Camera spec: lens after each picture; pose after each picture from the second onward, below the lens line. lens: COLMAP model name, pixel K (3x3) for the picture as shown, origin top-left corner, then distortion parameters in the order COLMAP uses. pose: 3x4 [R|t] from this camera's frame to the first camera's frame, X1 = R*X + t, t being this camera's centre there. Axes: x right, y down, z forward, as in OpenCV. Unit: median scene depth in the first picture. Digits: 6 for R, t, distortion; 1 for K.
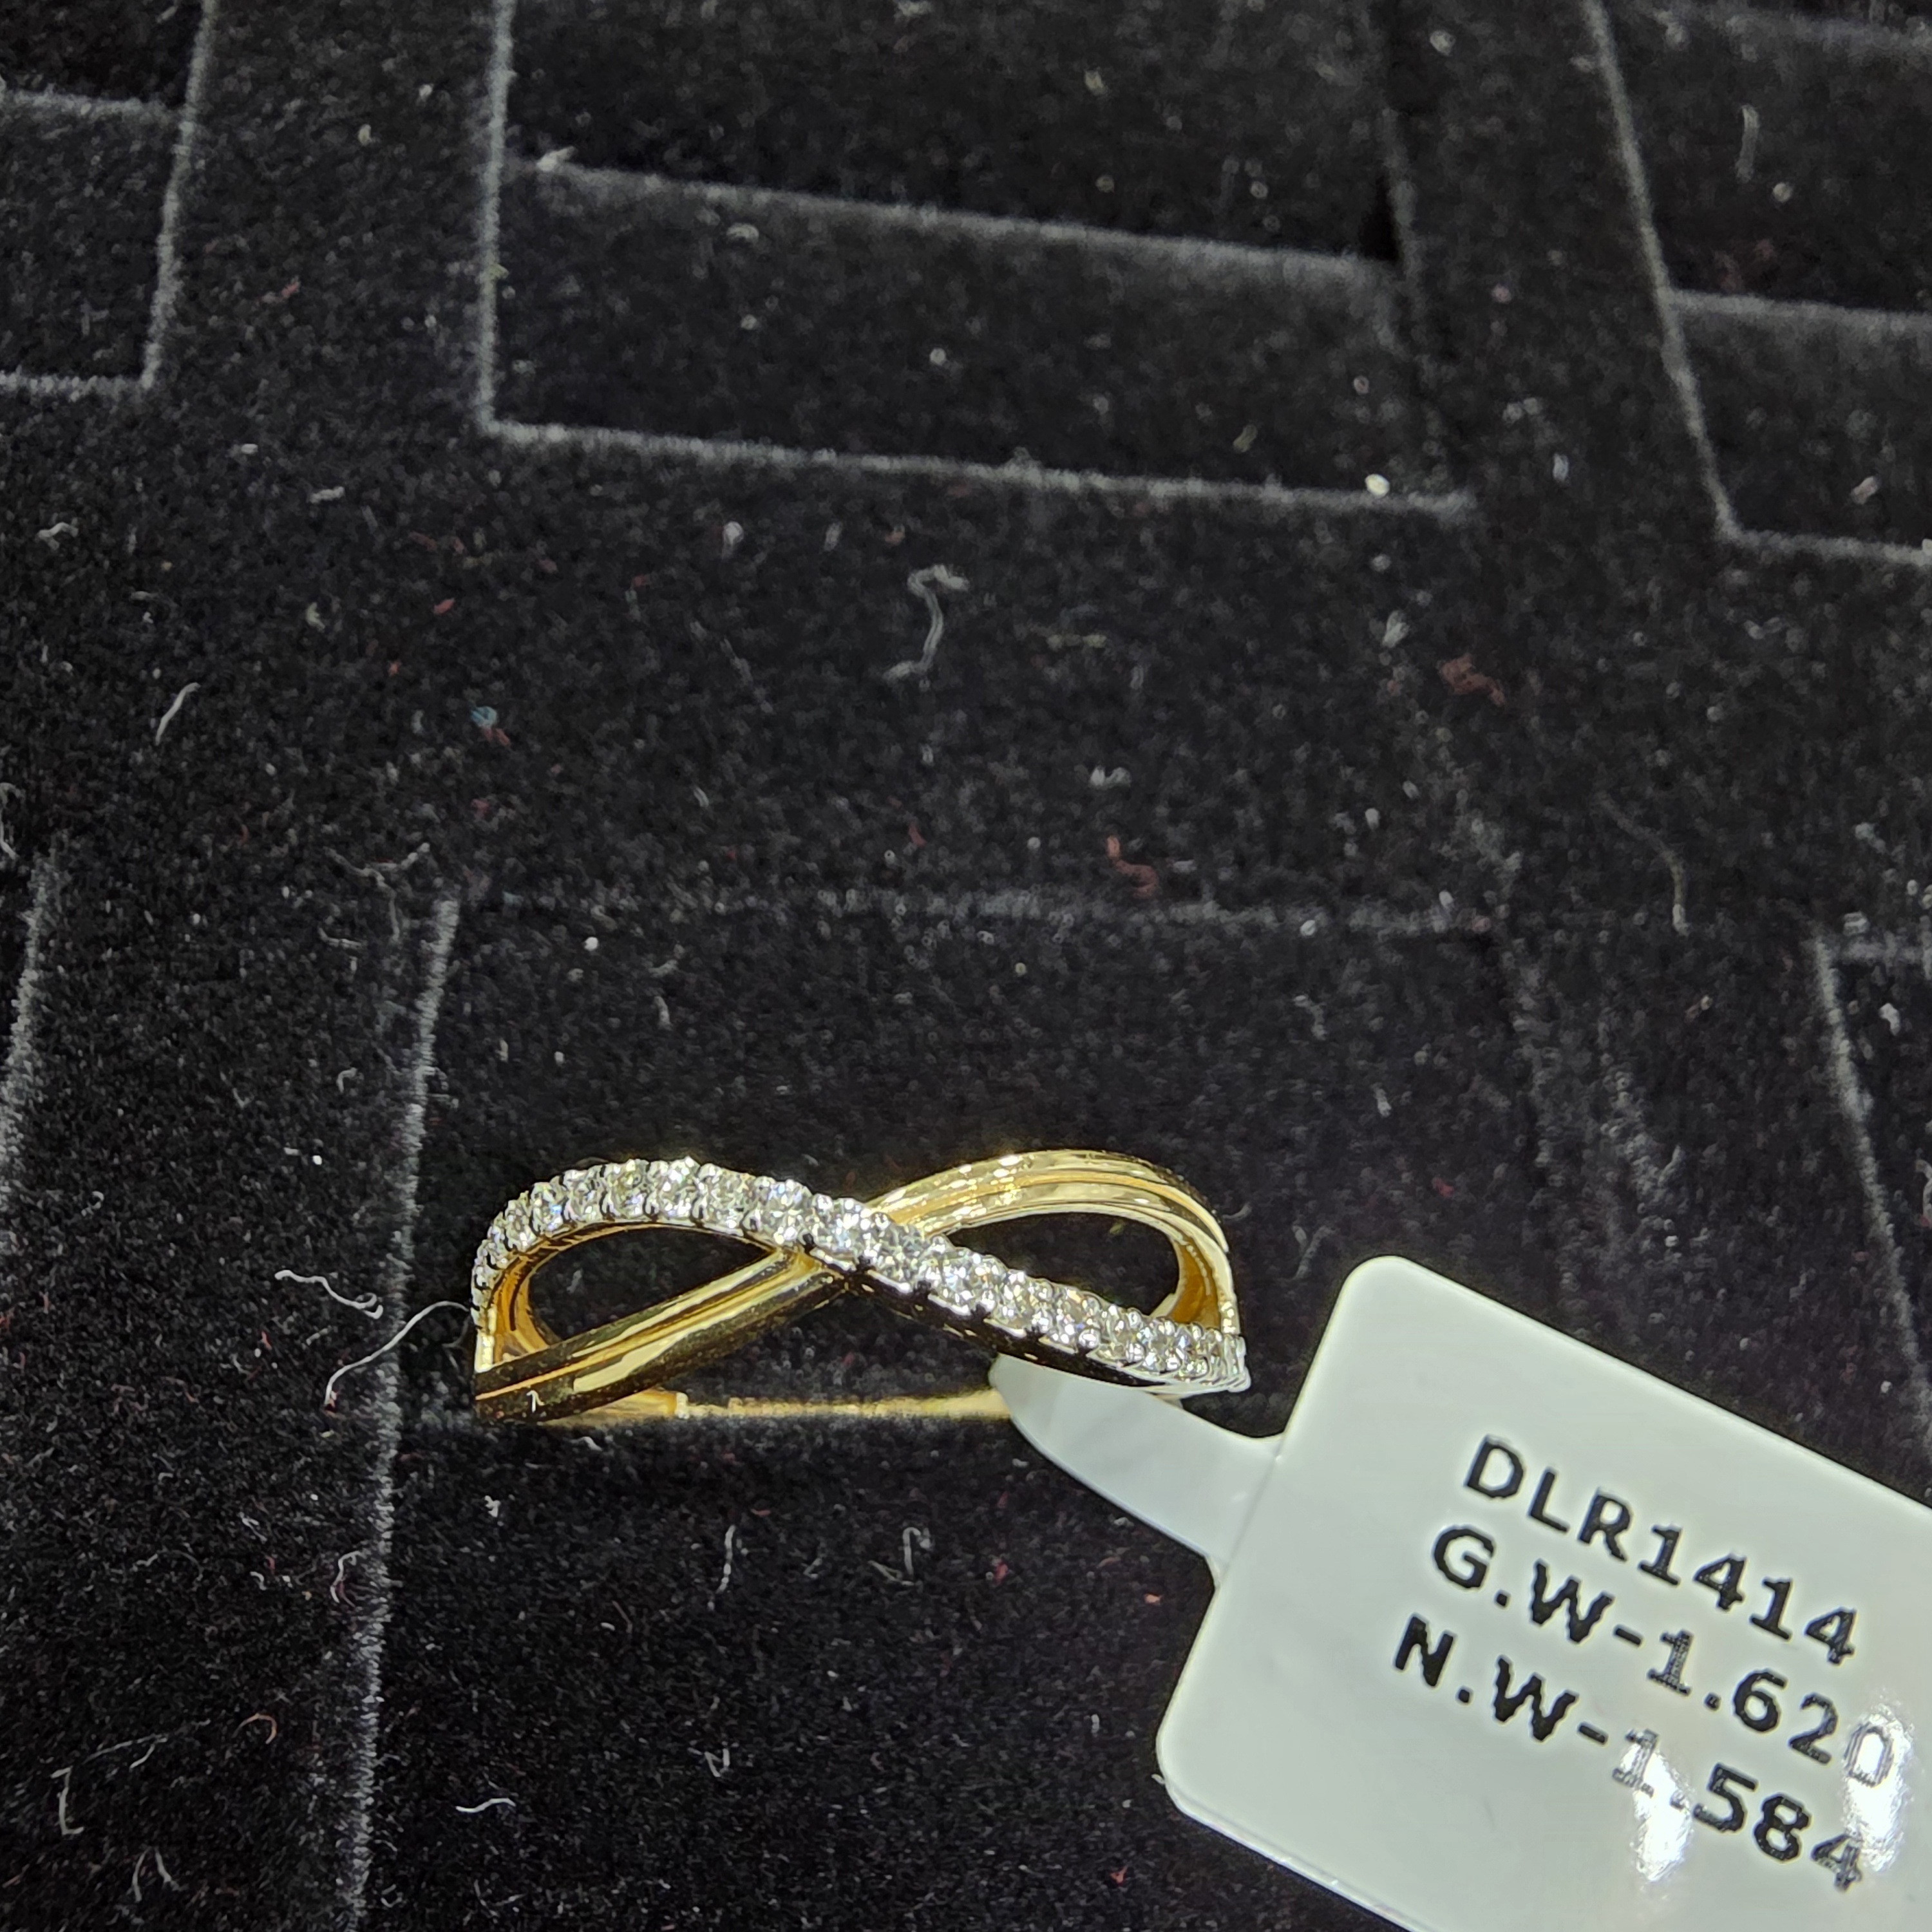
lens RADIAL K [[1822.3, 0, 960.4], [0, 1822.3, 959.0], [0, 0, 1]] dist [0.014460, 0.000000]
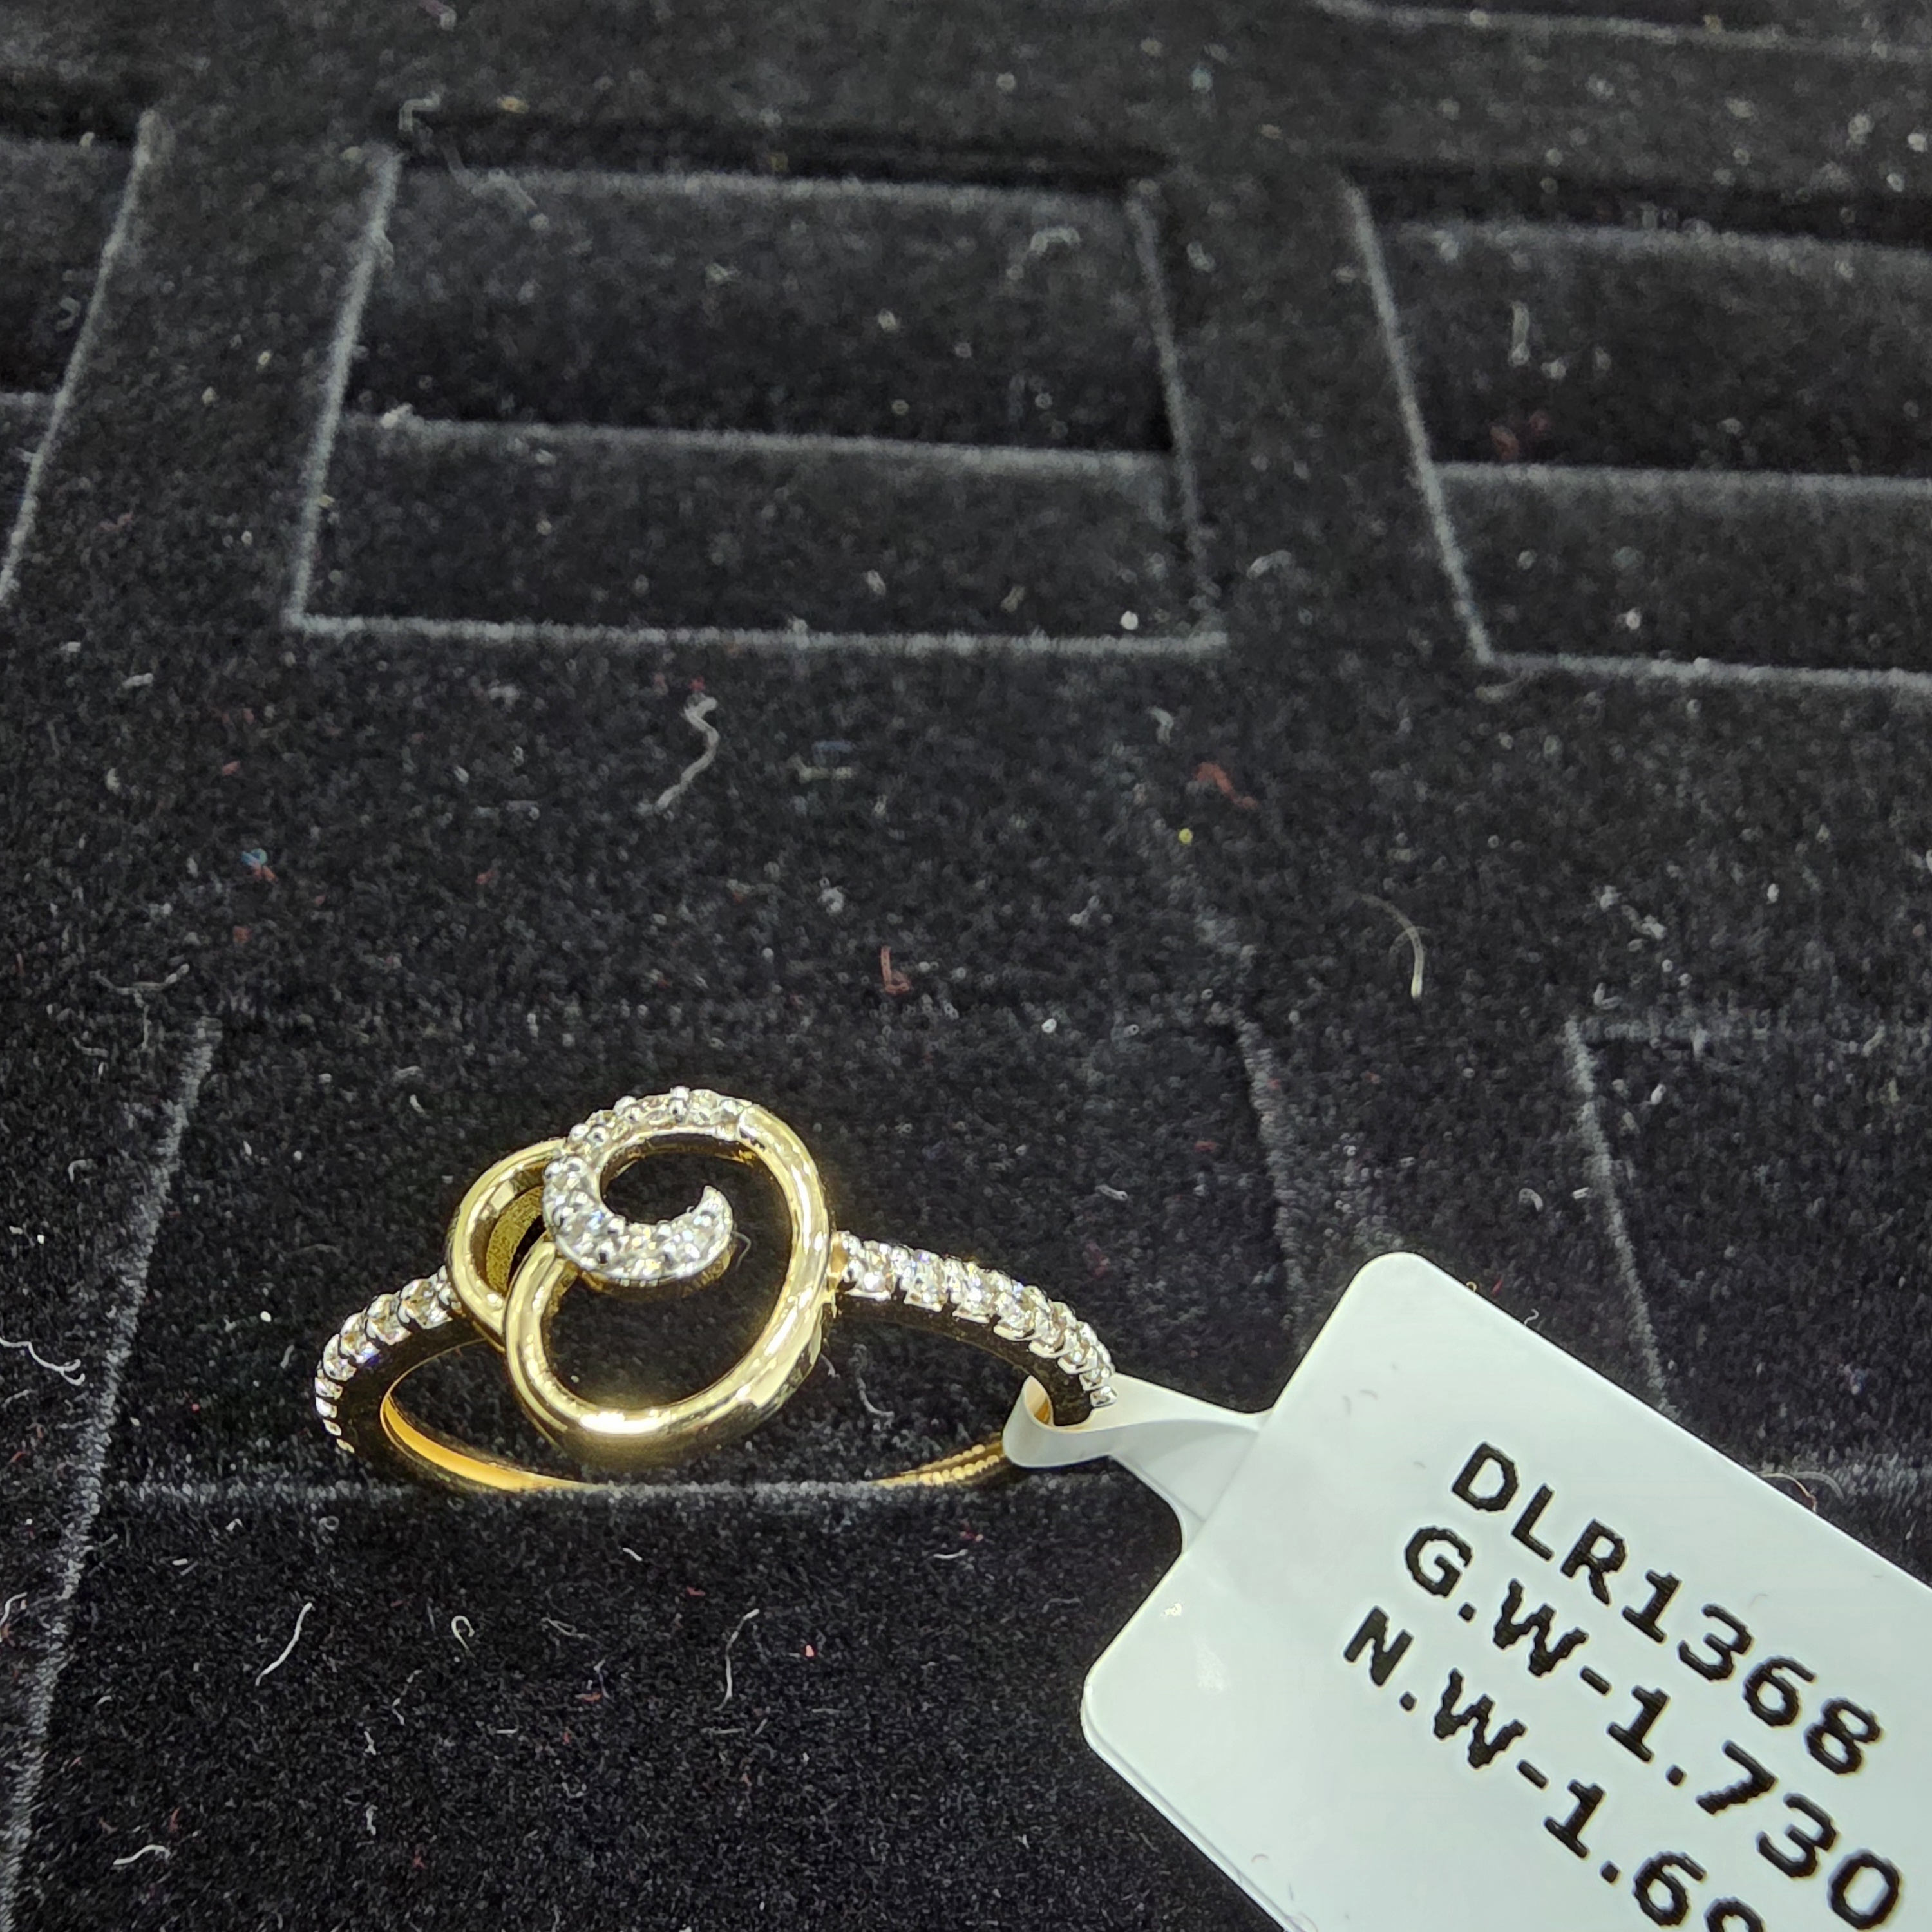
lens RADIAL K [[1822.3, 0, 956.2], [0, 1822.3, 1008.3], [0, 0, 1]] dist [0.014460, 0.000000]
pose [[0.994829, -0.054239, -0.085871, 0.240867], [0.039057, 0.984754, -0.169513, 0.154908], [0.093756, 0.165283, 0.981780, -0.018967]]
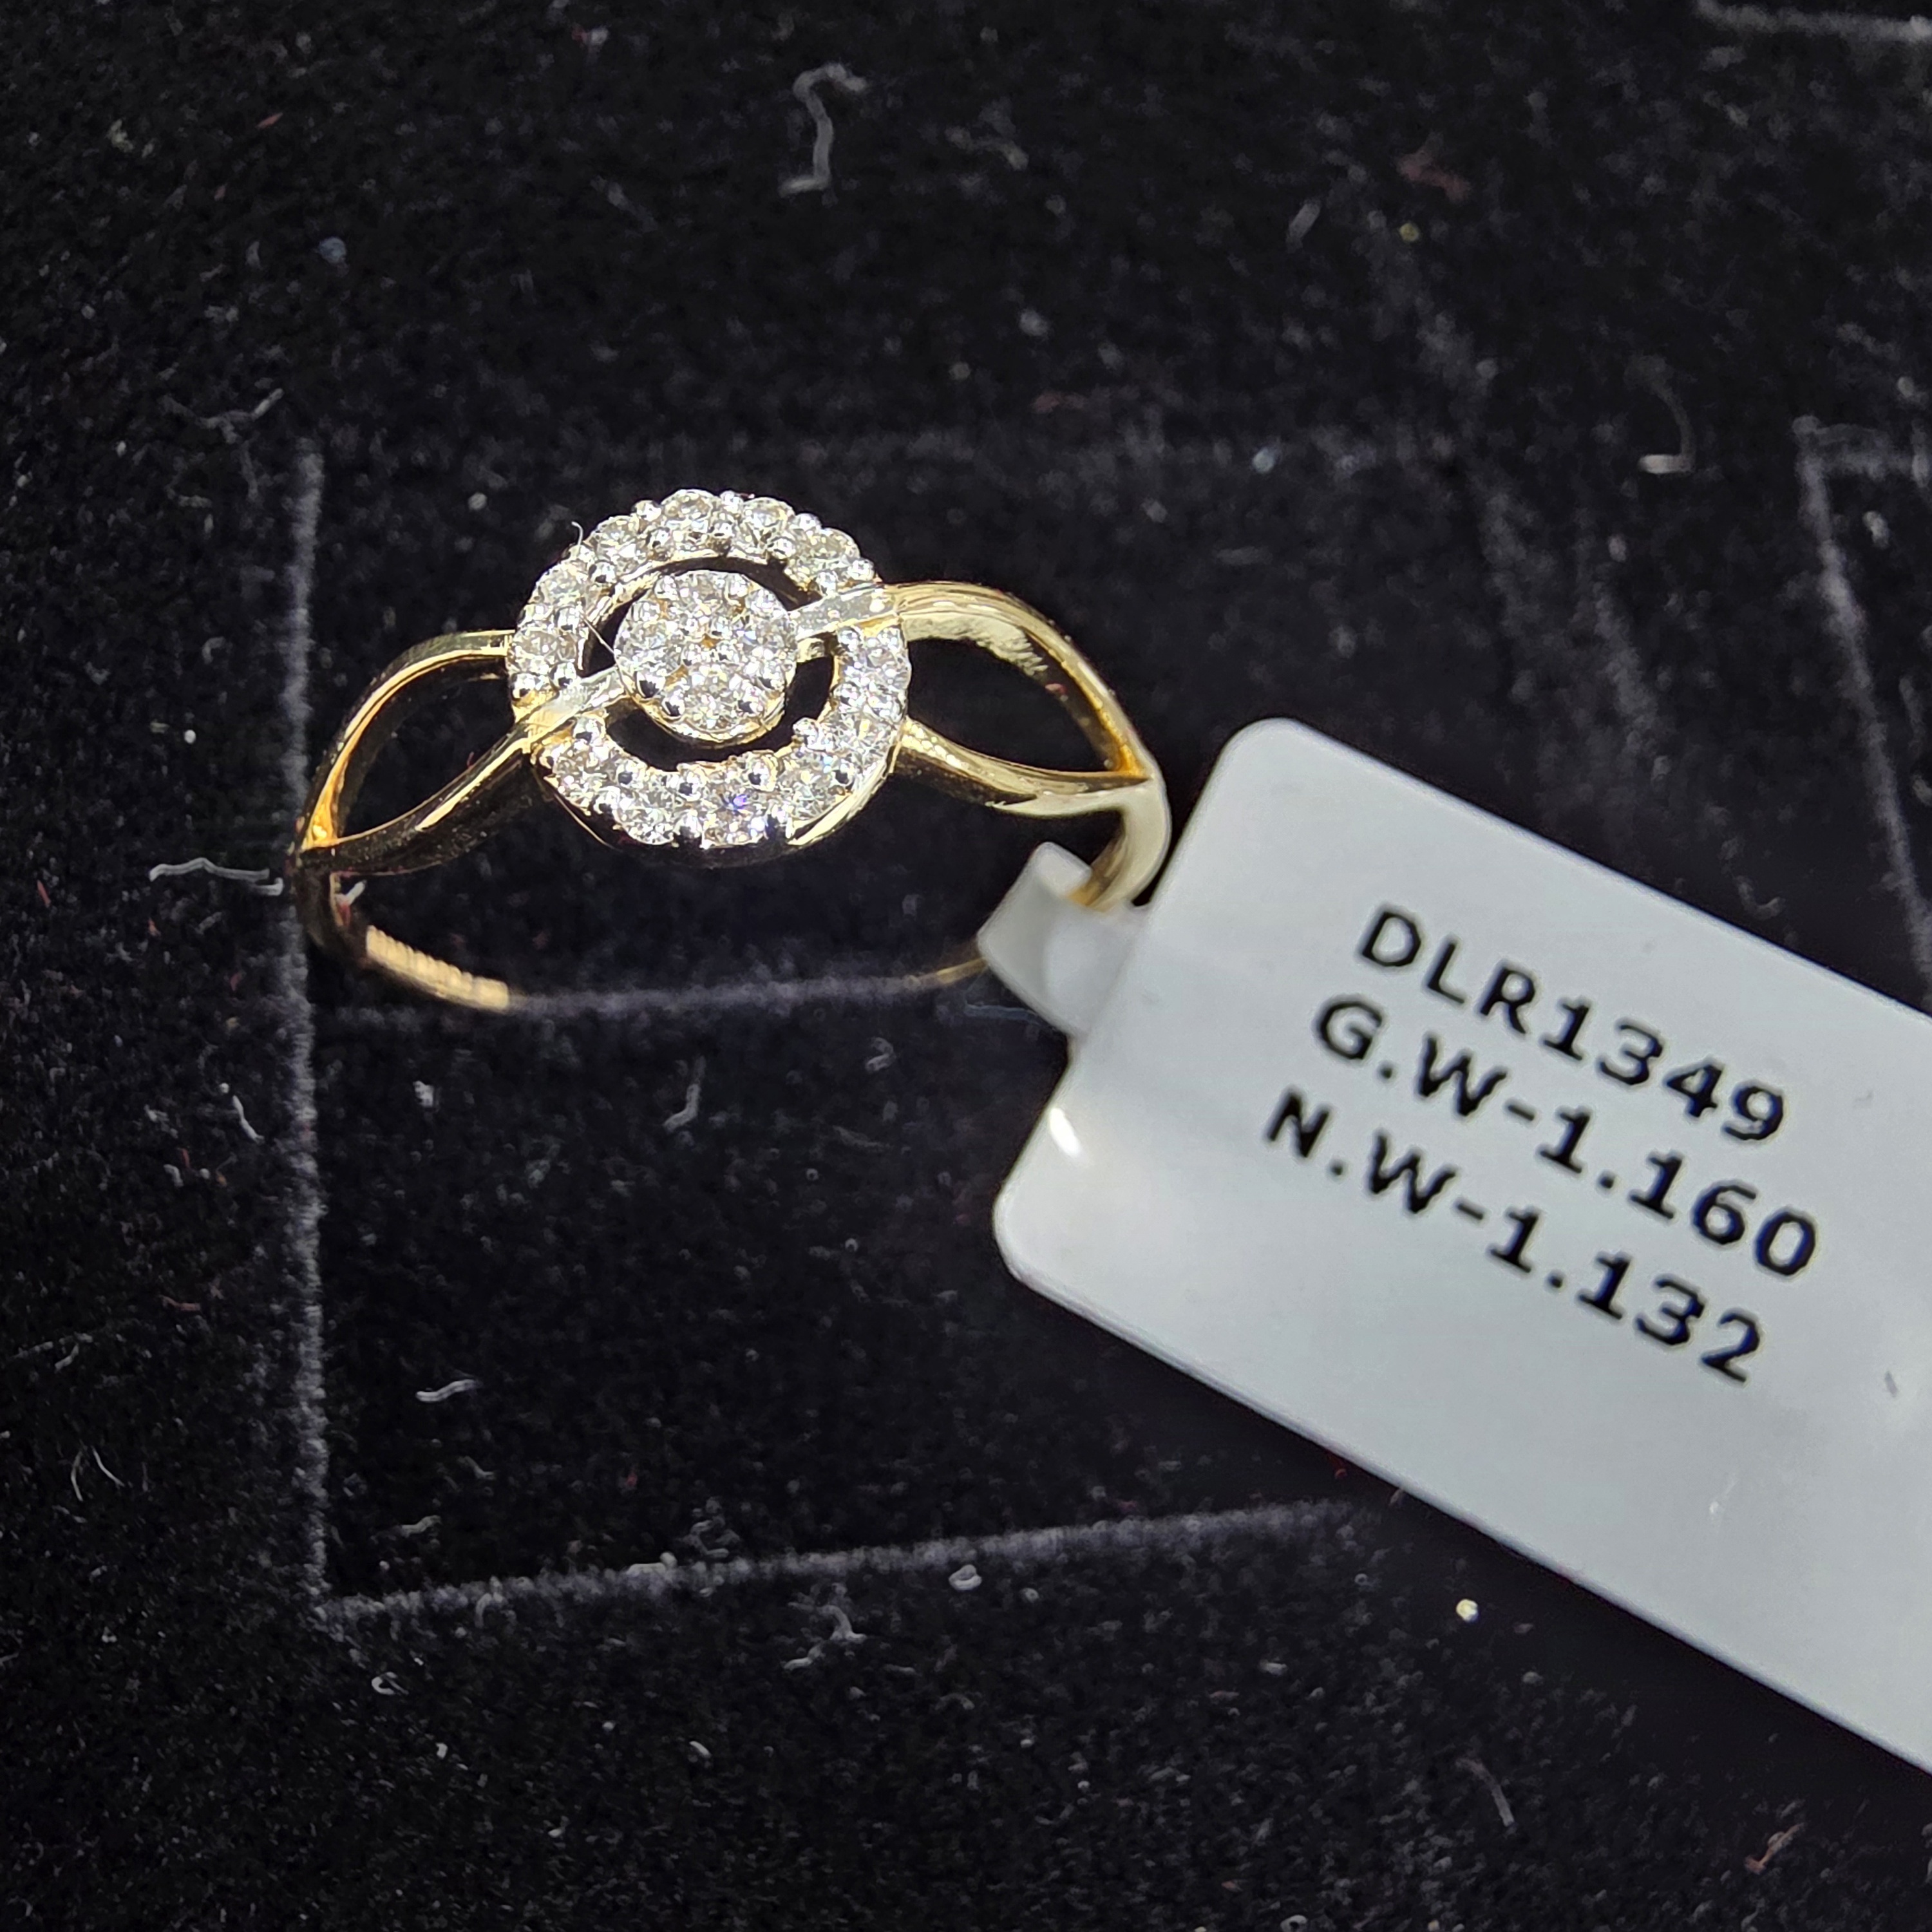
lens RADIAL K [[1822.3, 0, 964.4], [0, 1822.3, 949.6], [0, 0, 1]] dist [0.014460, 0.000000]
pose [[0.997457, -0.062905, 0.033506, -0.006481], [0.057668, 0.988579, 0.139231, 0.095785], [-0.041882, -0.136944, 0.989693, 0.065736]]
